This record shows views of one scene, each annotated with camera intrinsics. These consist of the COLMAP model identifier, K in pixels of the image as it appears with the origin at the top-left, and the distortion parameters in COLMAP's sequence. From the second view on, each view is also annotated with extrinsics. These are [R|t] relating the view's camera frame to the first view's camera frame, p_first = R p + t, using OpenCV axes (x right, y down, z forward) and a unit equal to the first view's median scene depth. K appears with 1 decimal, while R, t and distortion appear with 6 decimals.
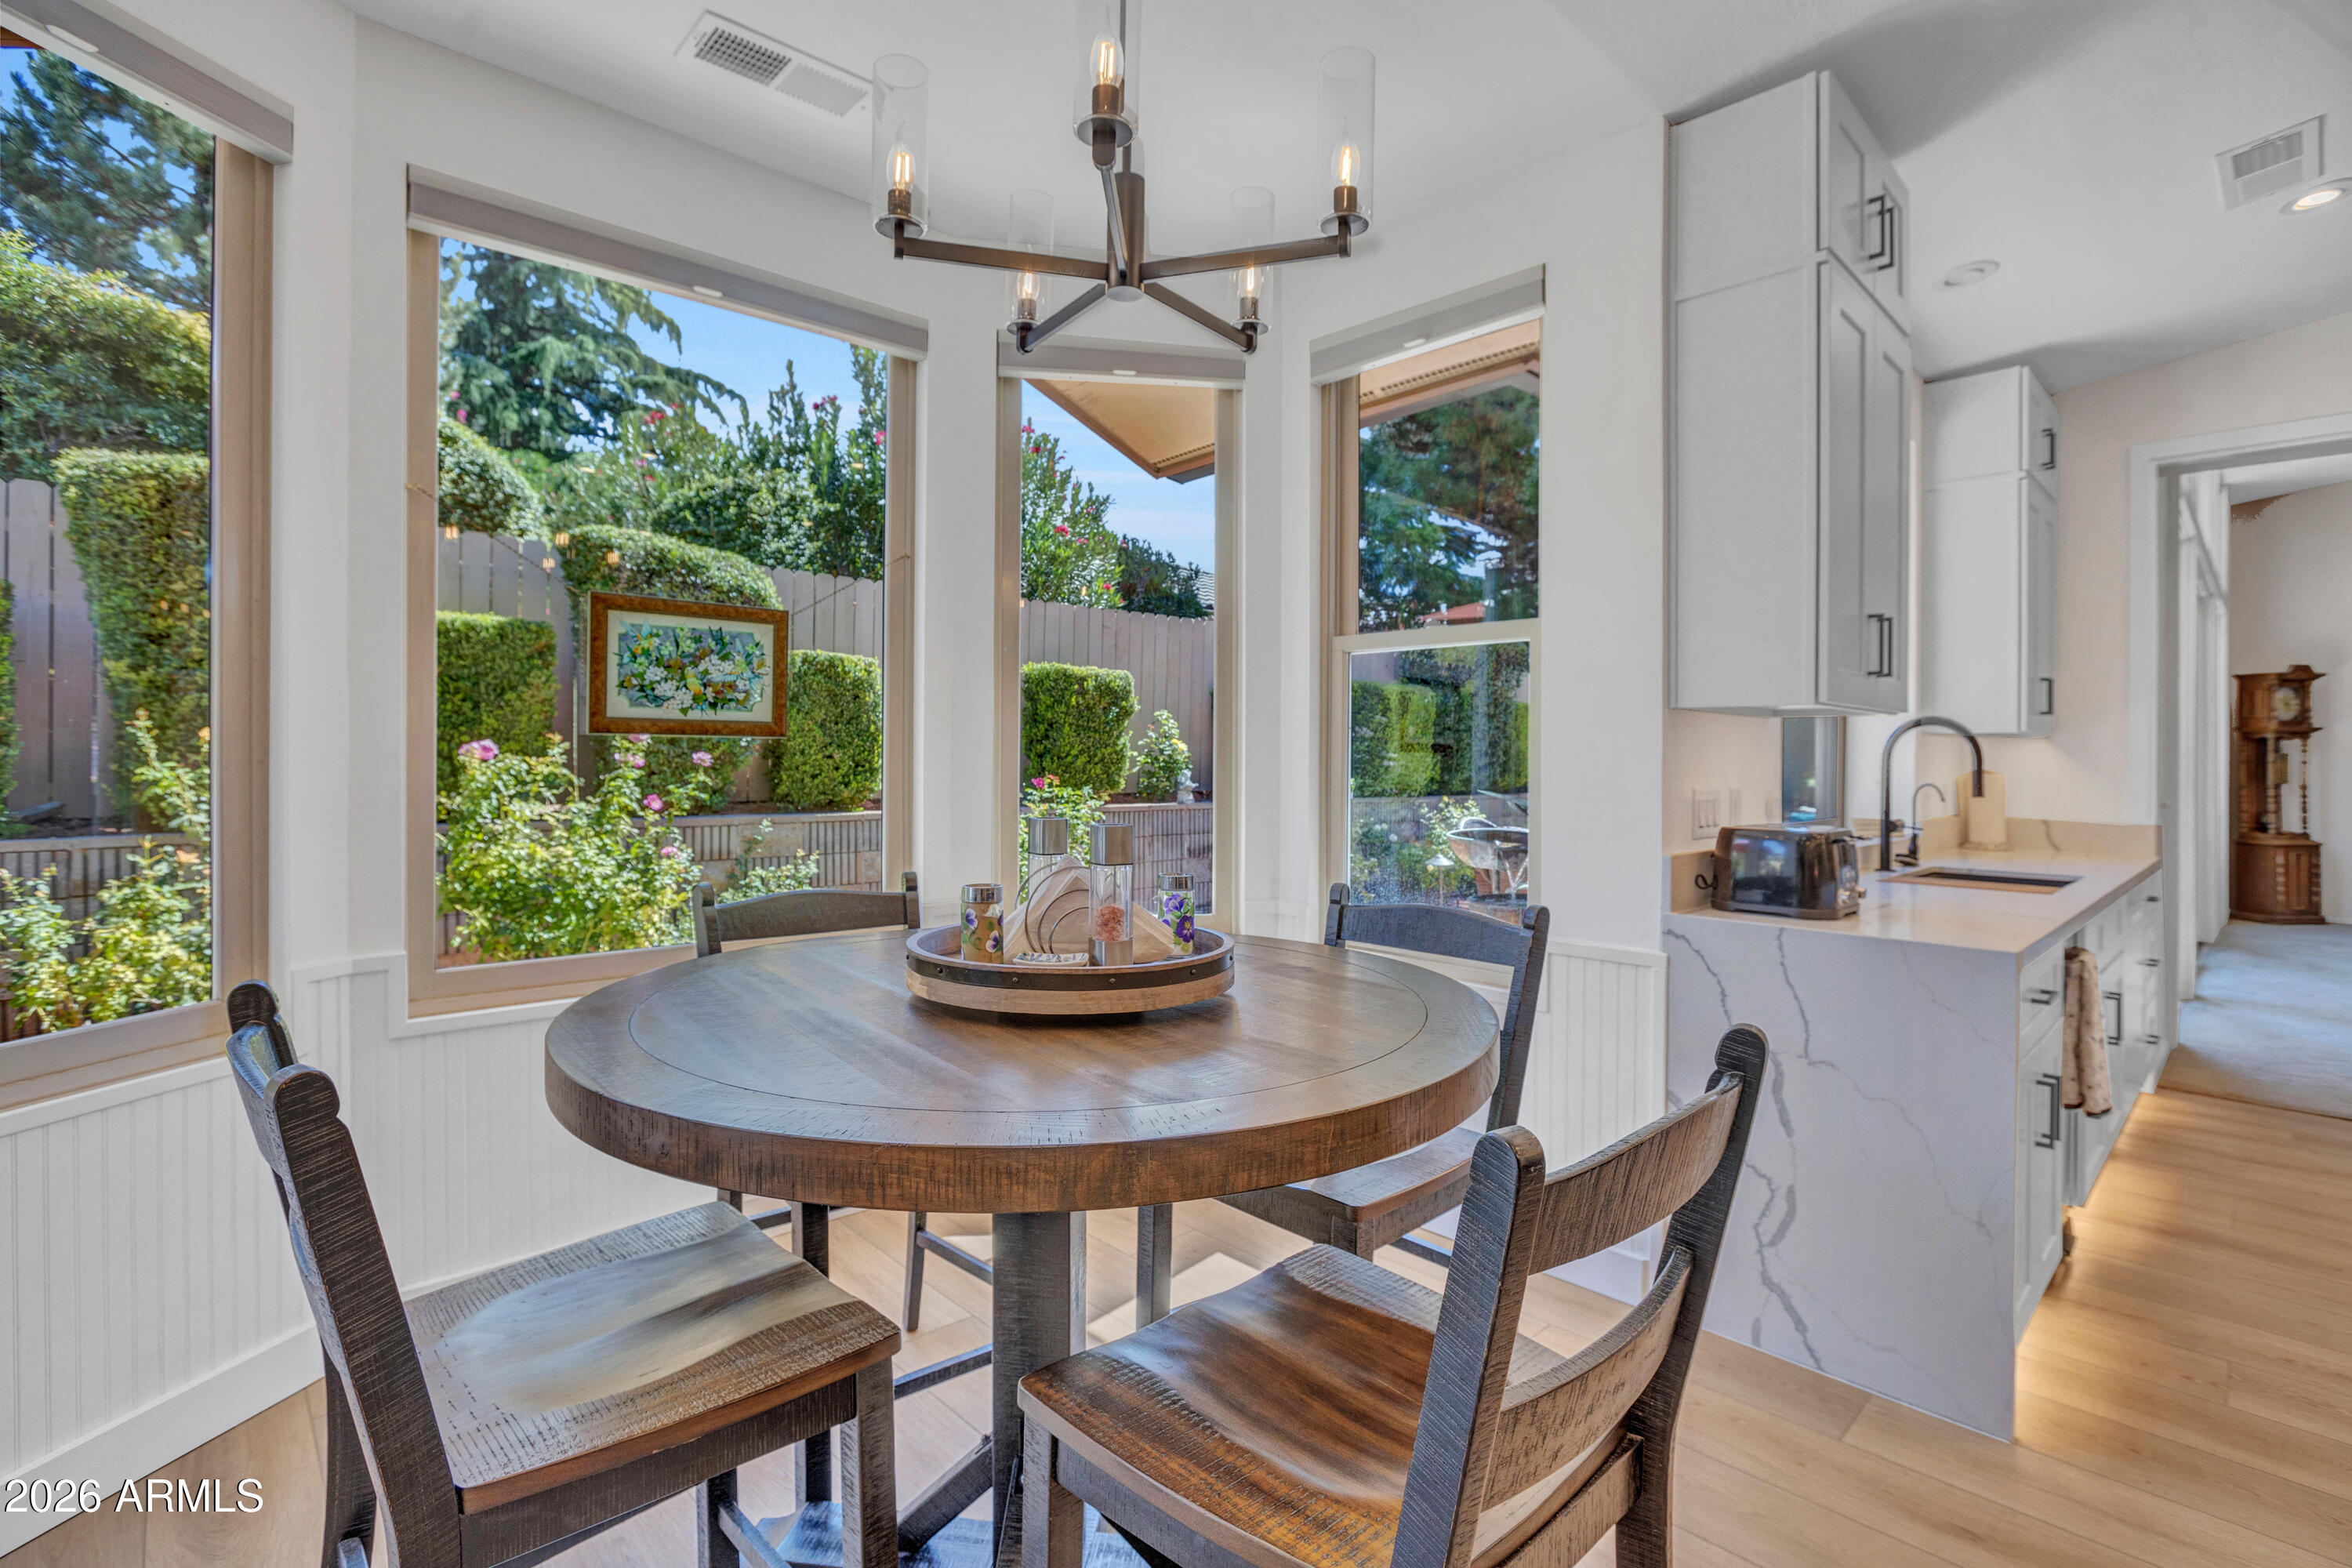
lens RADIAL K [[1091.1, 0, 1176.0], [0, 1091.1, 784.0], [0, 0, 1]] dist [-0.048064, 0.006931]
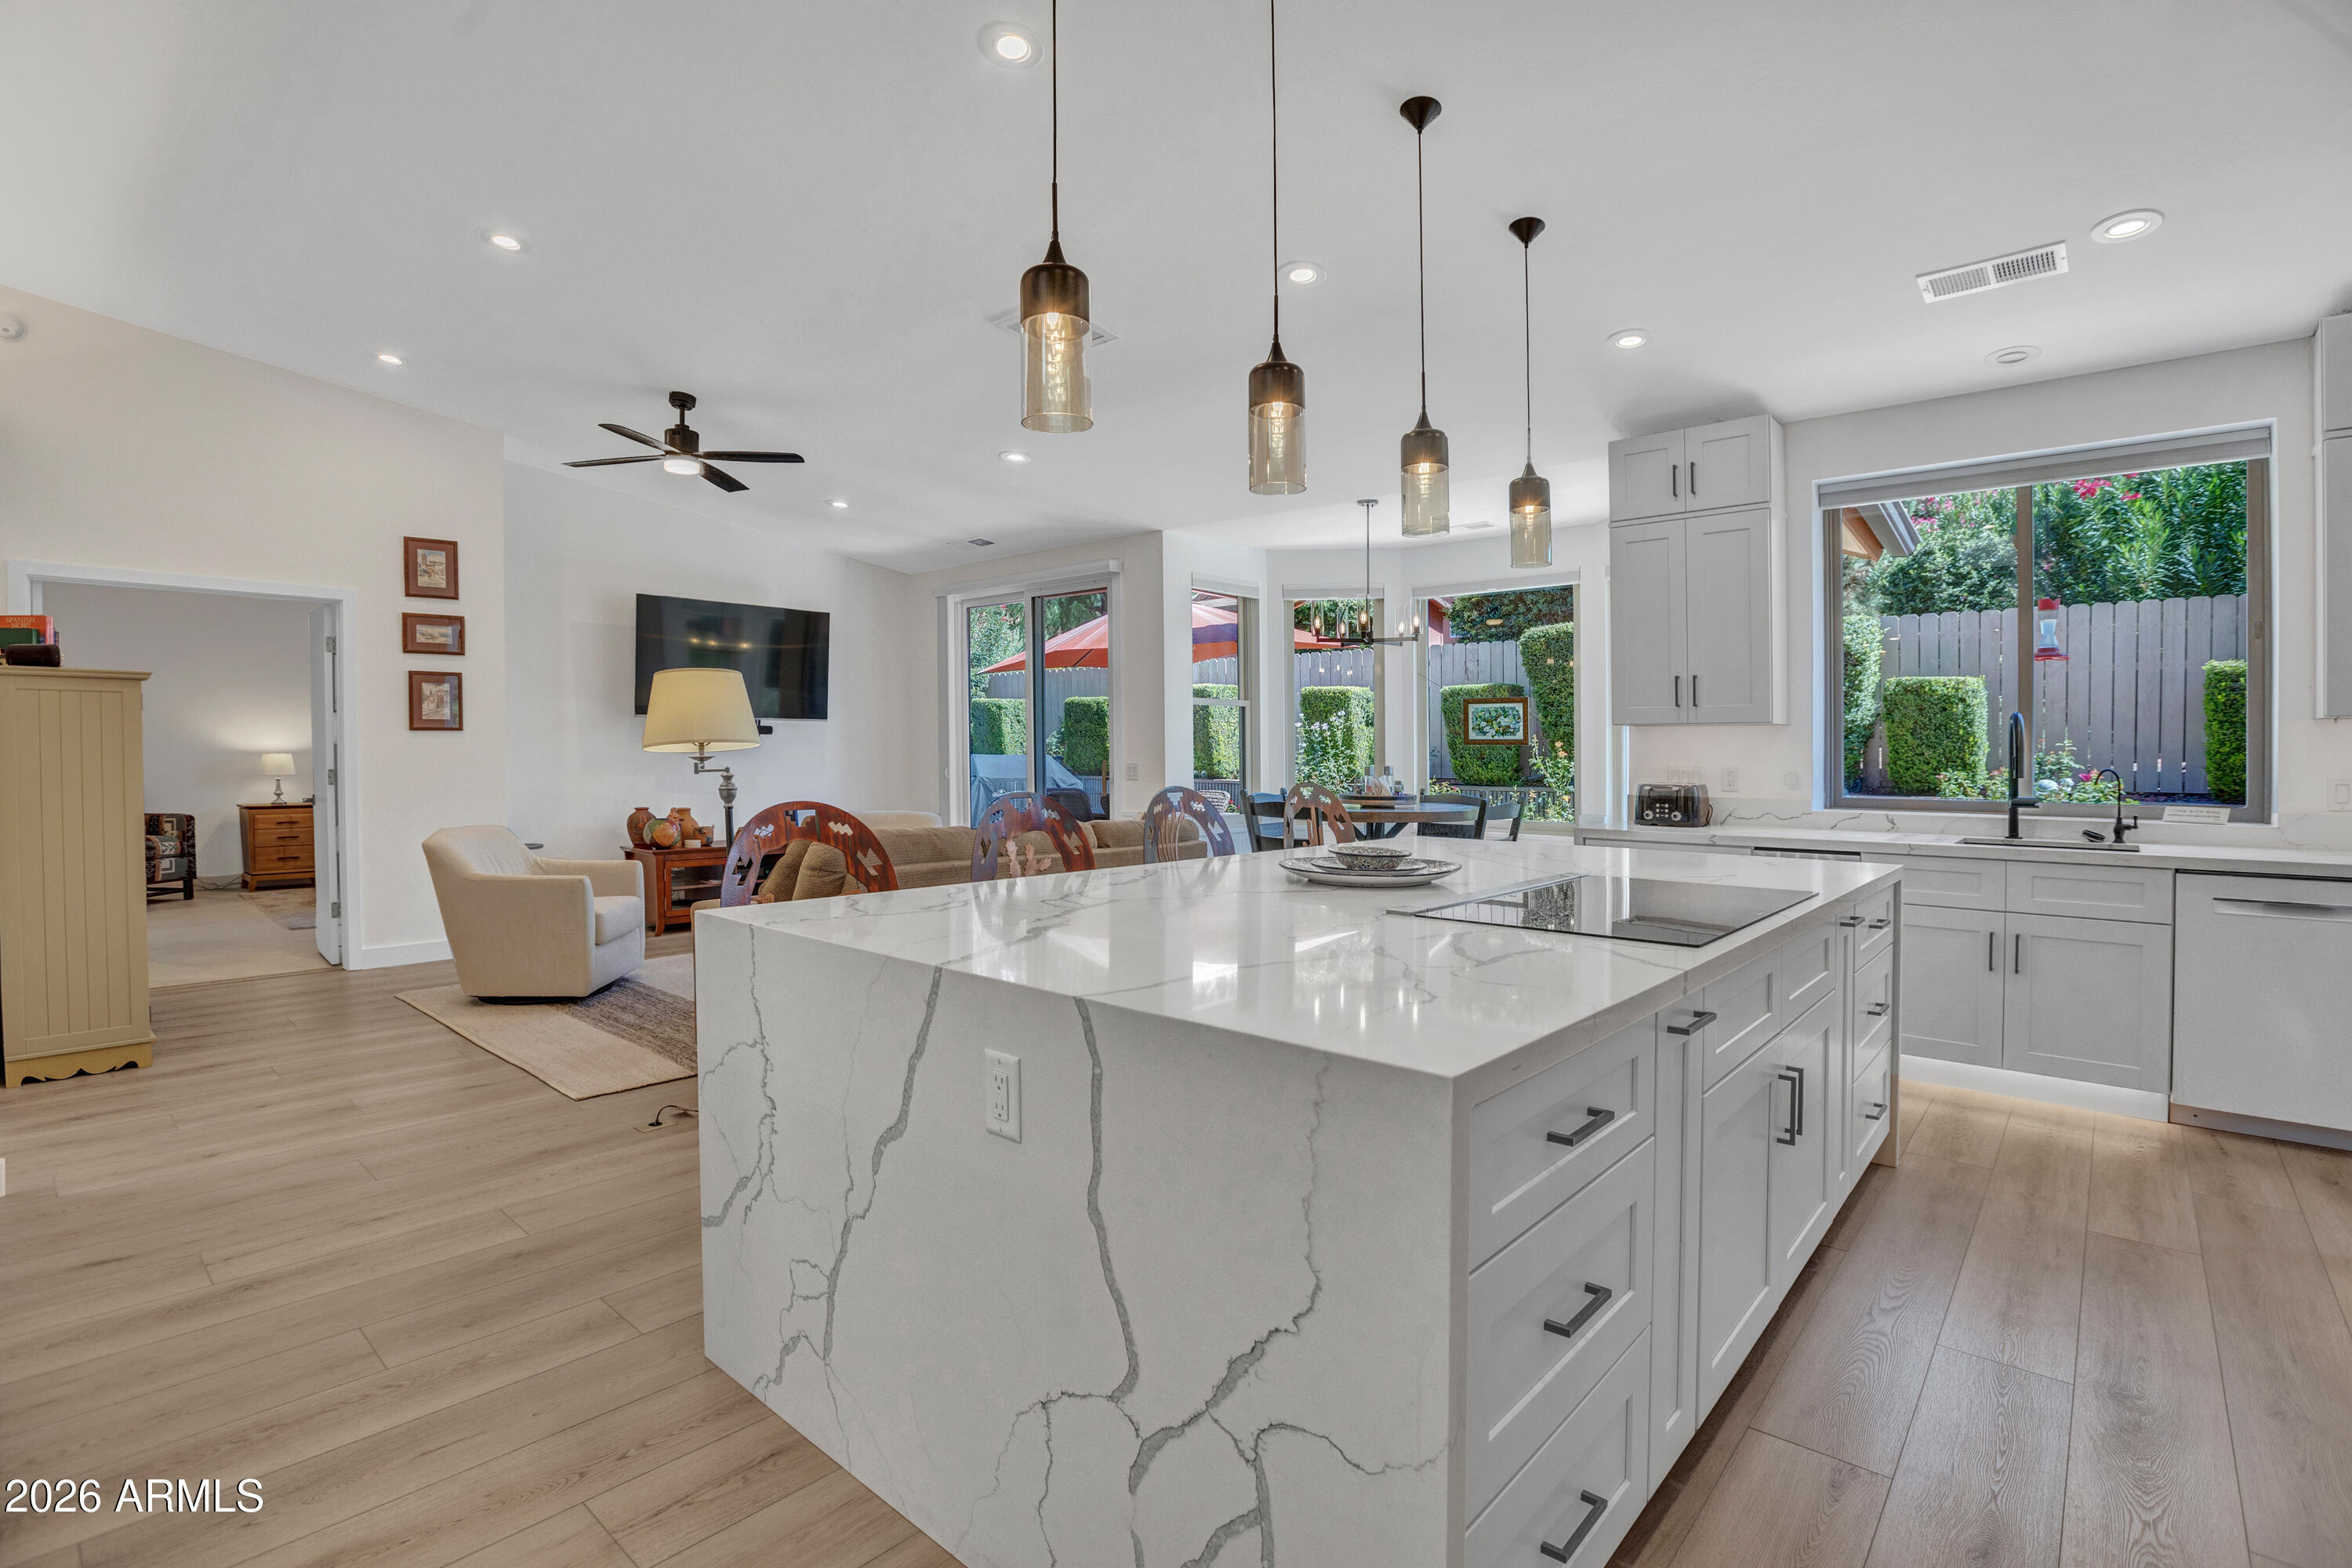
lens RADIAL K [[1089.0, 0, 1173.2], [0, 1089.0, 774.1], [0, 0, 1]] dist [-0.042414, 0.014255]
pose [[0.083629, 0.014044, -0.996398, 1.294265], [-0.027436, 0.999554, 0.011786, 0.012148], [0.996119, 0.026352, 0.083977, -0.045840]]
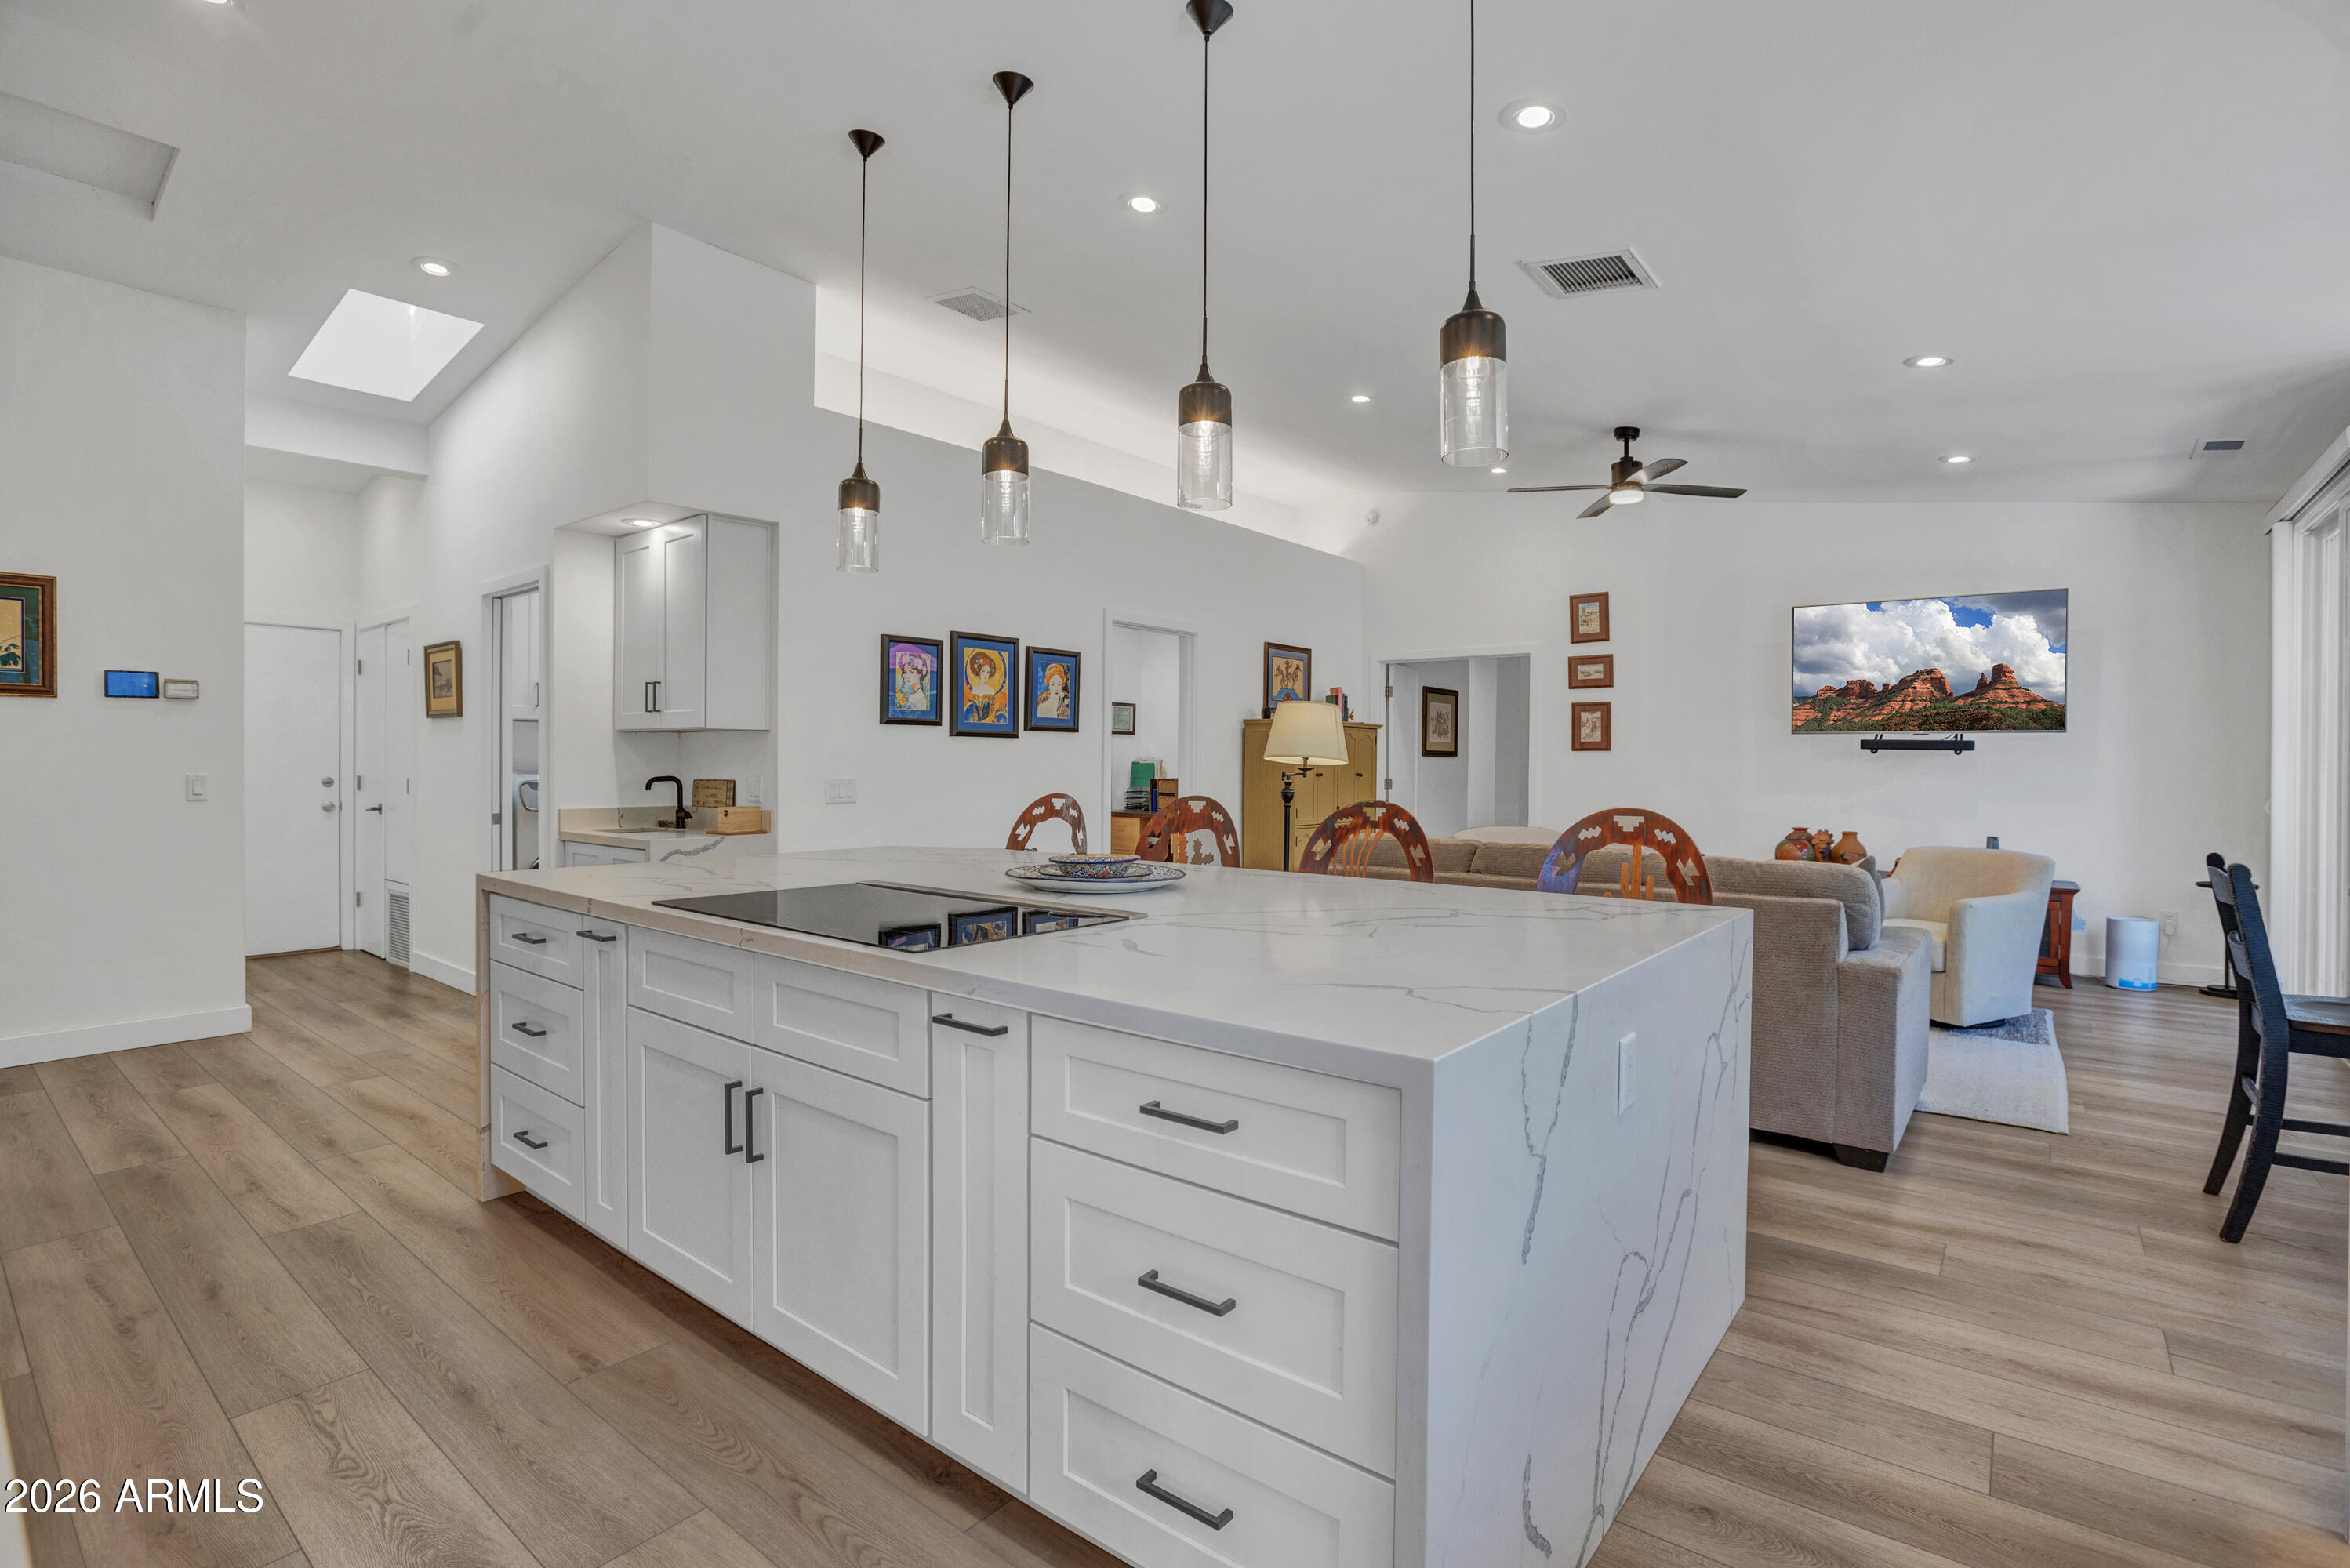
lens RADIAL K [[1110.2, 0, 1161.1], [0, 1110.2, 770.0], [0, 0, 1]] dist [-0.048740, 0.014195]
pose [[-0.992304, -0.015613, -0.122838, 0.752650], [-0.019446, 0.999359, 0.030063, -0.008672], [0.122289, 0.032220, -0.991971, 0.713239]]
